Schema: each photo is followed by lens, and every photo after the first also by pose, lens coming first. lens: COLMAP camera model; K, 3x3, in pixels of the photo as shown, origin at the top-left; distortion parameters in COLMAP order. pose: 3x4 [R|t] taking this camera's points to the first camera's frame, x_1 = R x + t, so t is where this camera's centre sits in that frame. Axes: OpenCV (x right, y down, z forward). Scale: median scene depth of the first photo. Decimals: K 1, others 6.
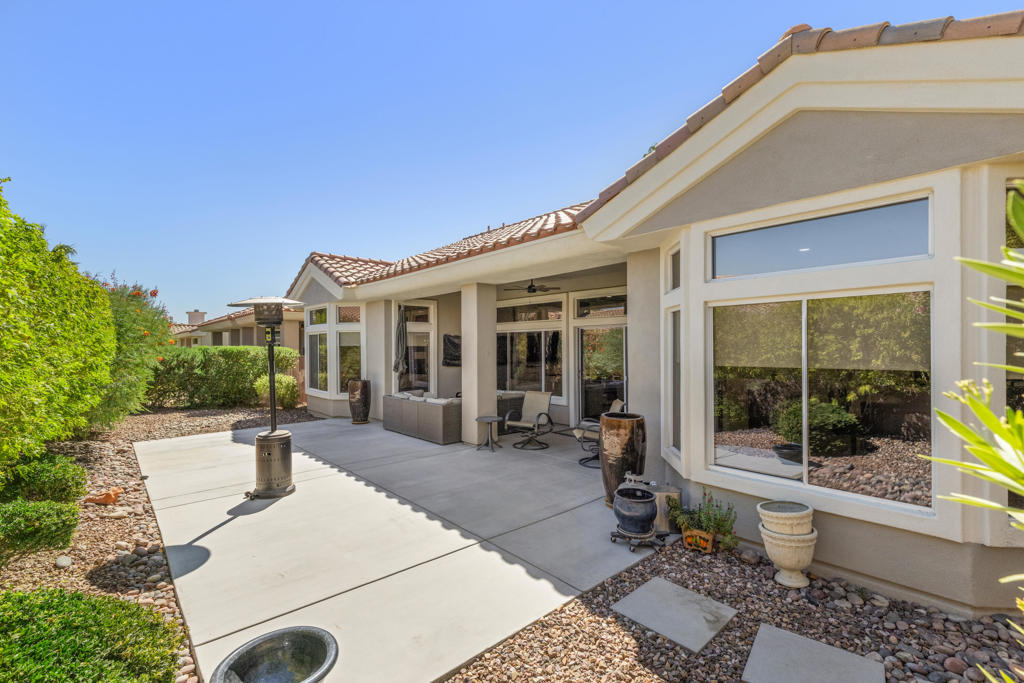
lens RADIAL K [[457.7, 0, 515.9], [0, 457.7, 342.8], [0, 0, 1]] dist [-0.004633, -0.000974]
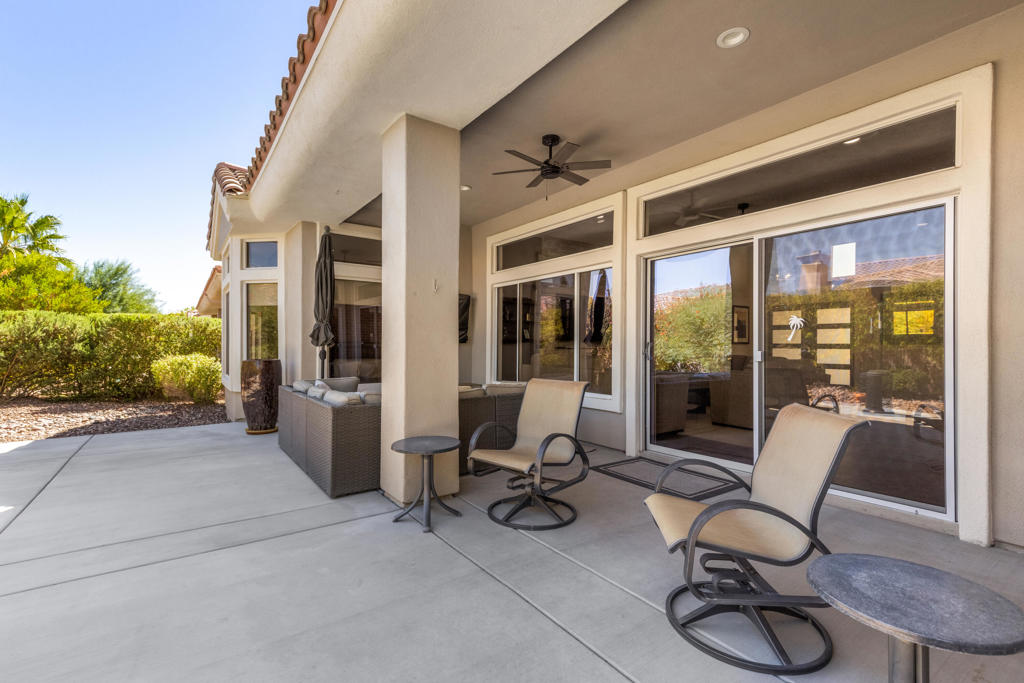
lens RADIAL K [[457.7, 0, 506.5], [0, 457.7, 343.1], [0, 0, 1]] dist [-0.004633, -0.000974]
pose [[0.992472, 0.011221, -0.121960, 0.047456], [-0.011466, 0.999933, -0.001306, 0.062684], [0.121938, 0.002695, 0.992534, 0.488016]]
